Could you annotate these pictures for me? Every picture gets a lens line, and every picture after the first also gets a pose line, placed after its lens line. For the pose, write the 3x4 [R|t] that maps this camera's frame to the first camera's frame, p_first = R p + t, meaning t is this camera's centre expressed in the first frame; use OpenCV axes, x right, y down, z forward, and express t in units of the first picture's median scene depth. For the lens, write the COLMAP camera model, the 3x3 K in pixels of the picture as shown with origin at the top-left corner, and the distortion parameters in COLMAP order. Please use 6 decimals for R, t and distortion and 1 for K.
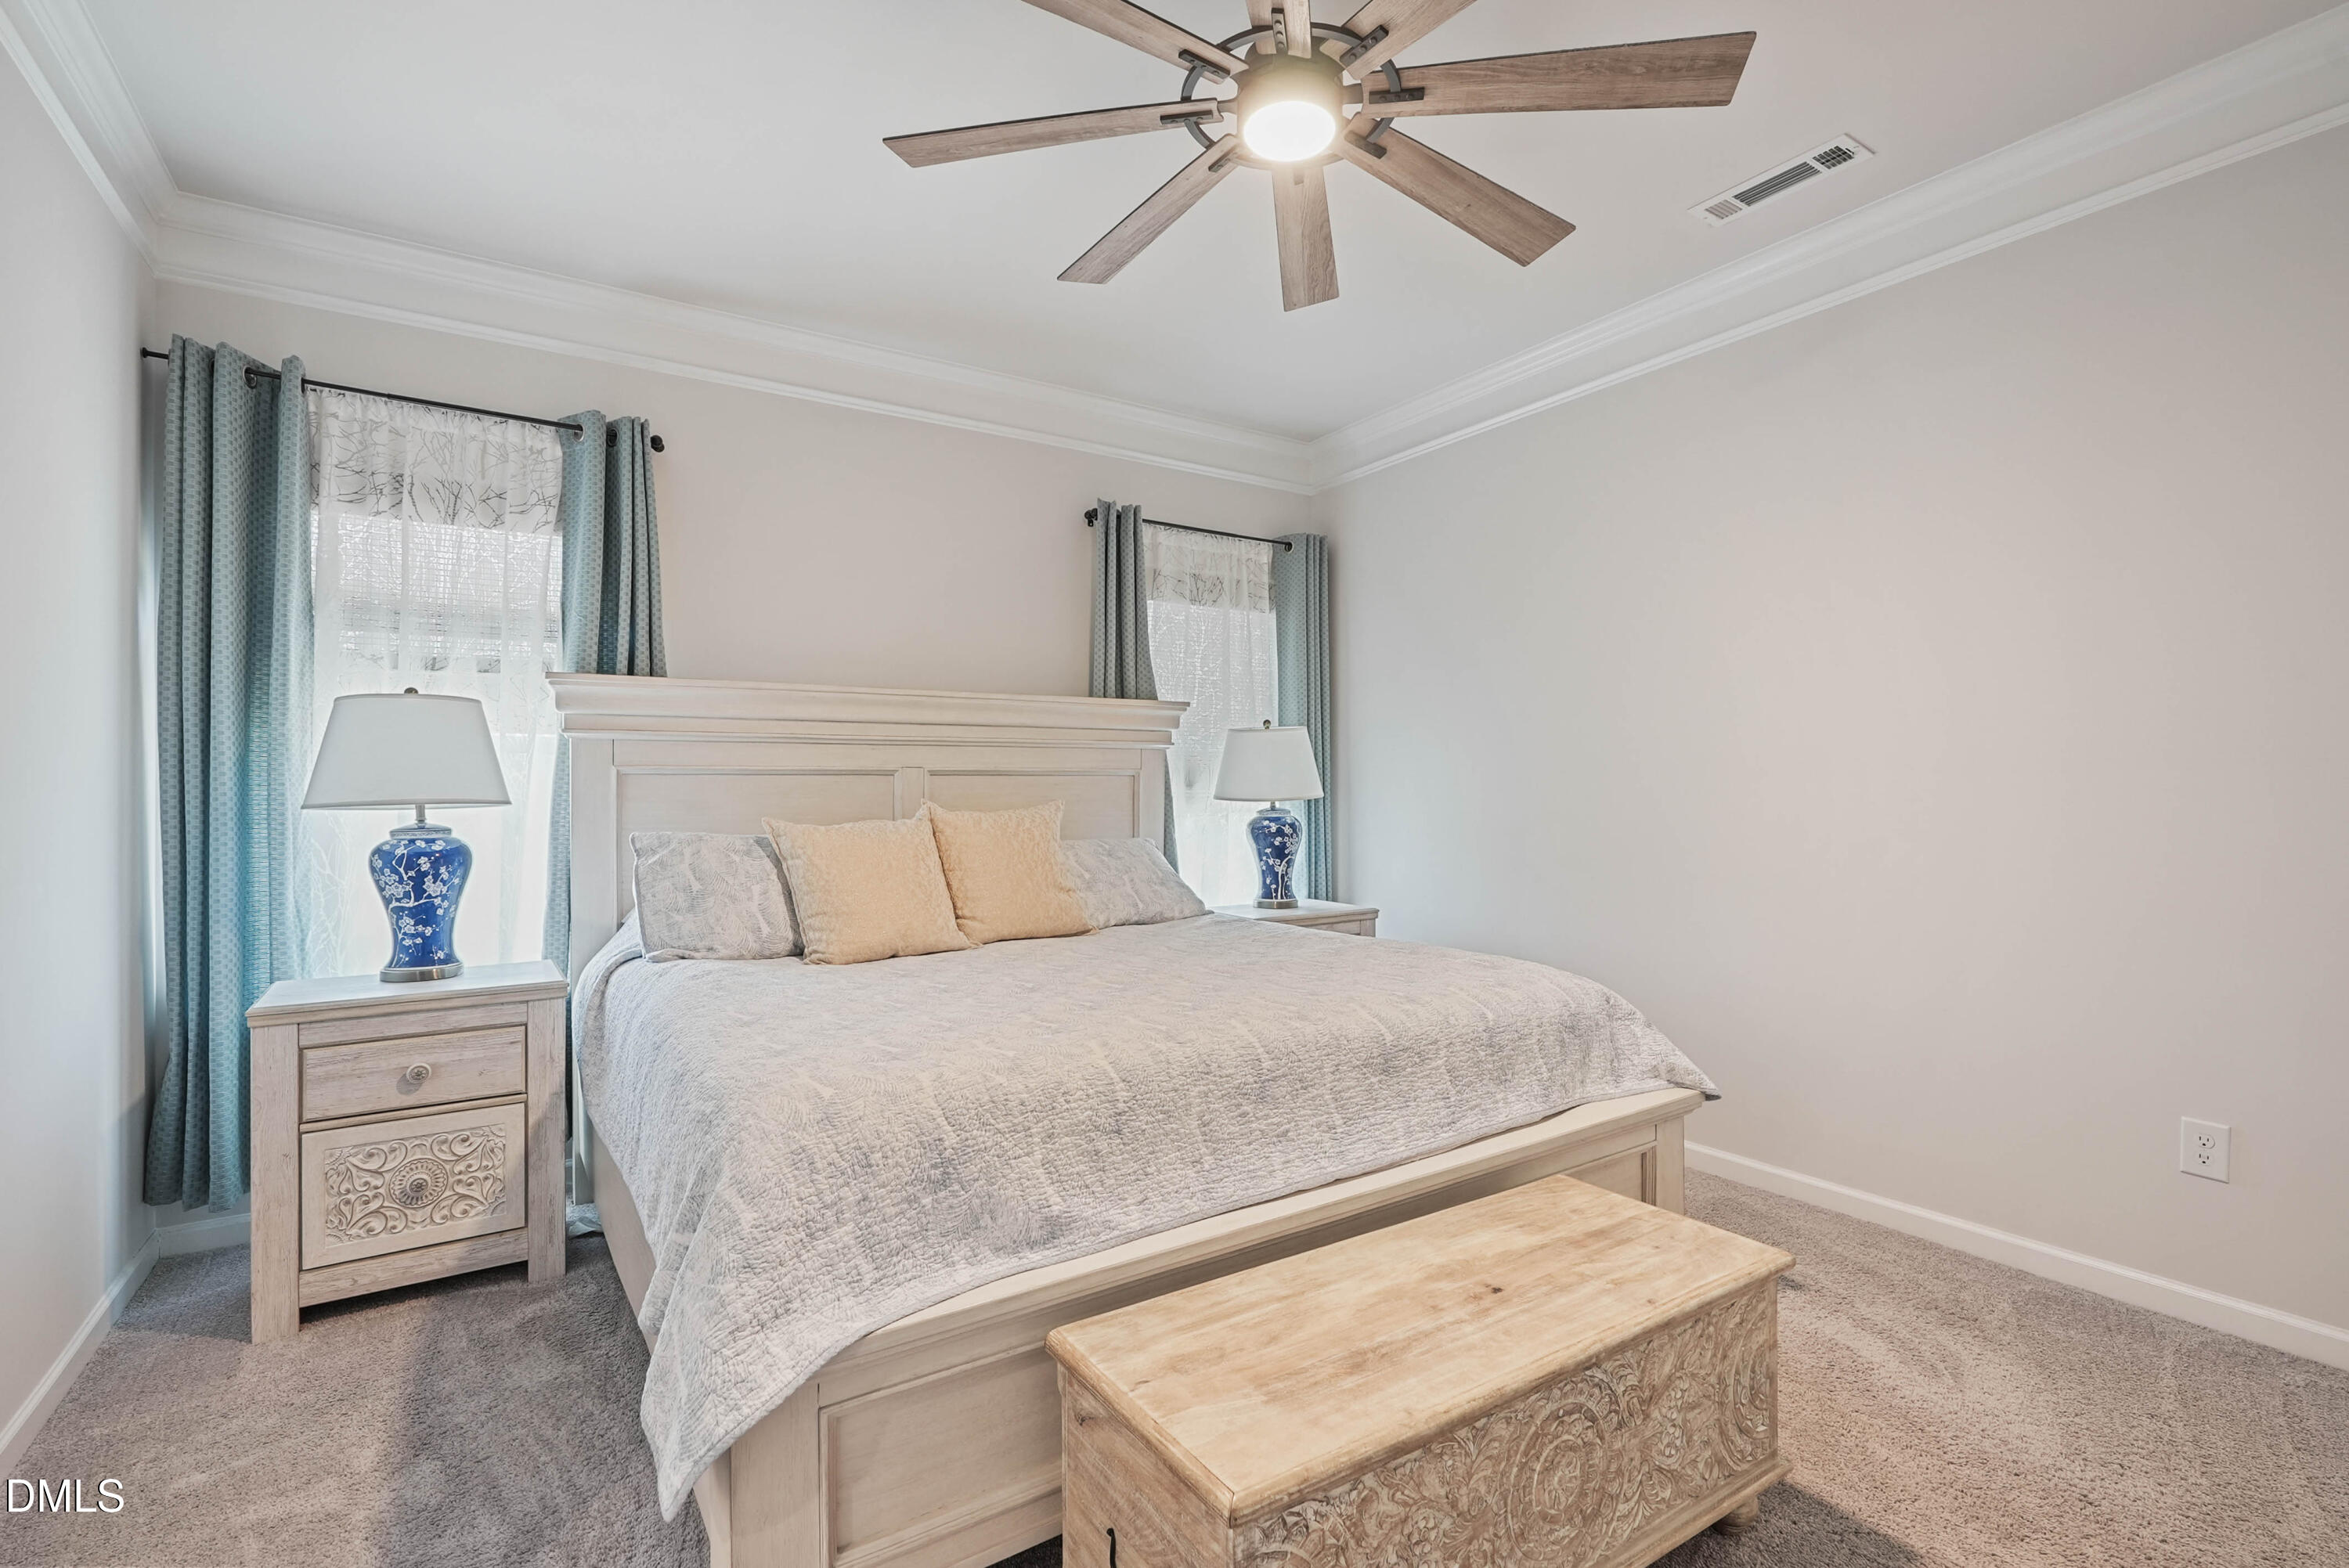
lens RADIAL K [[1061.8, 0, 1163.5], [0, 1061.8, 799.8], [0, 0, 1]] dist [-0.008648, 0.001403]
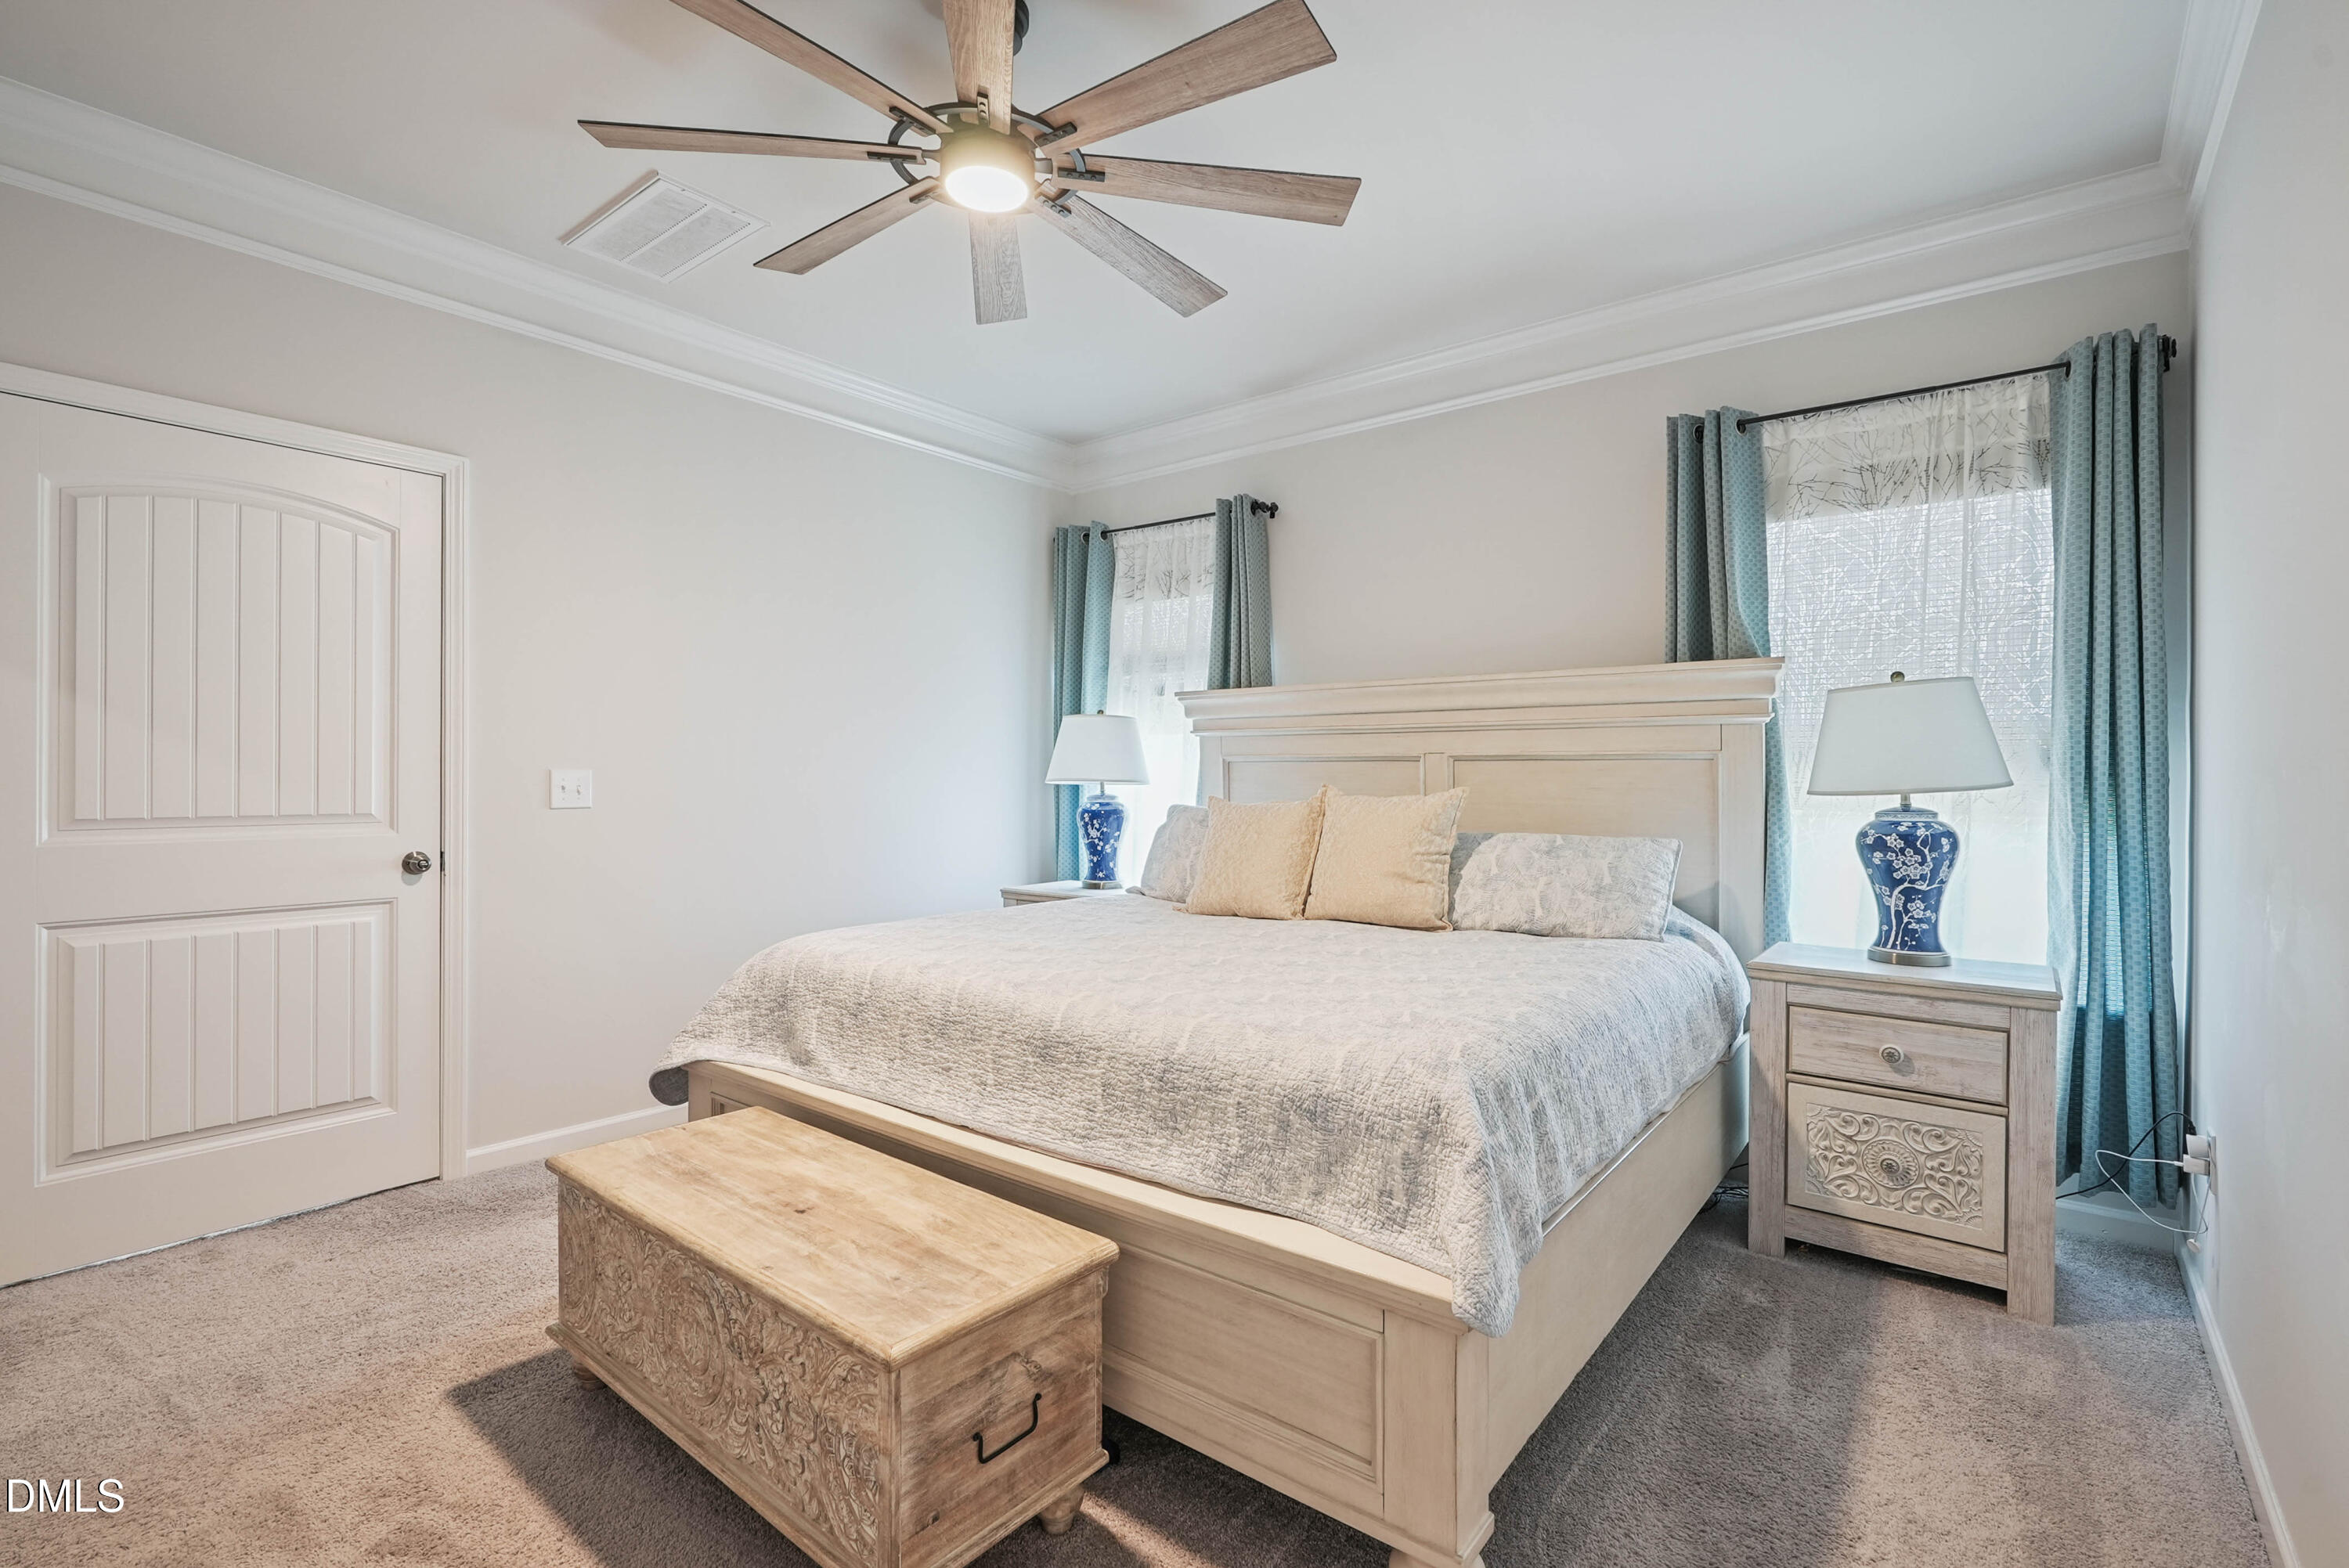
lens RADIAL K [[1061.8, 0, 1165.5], [0, 1061.8, 764.6], [0, 0, 1]] dist [-0.008648, 0.001403]
pose [[0.317866, -0.001866, -0.948134, 0.648160], [-0.014728, 0.999868, -0.006905, -0.008241], [0.948021, 0.016159, 0.317797, 0.424335]]
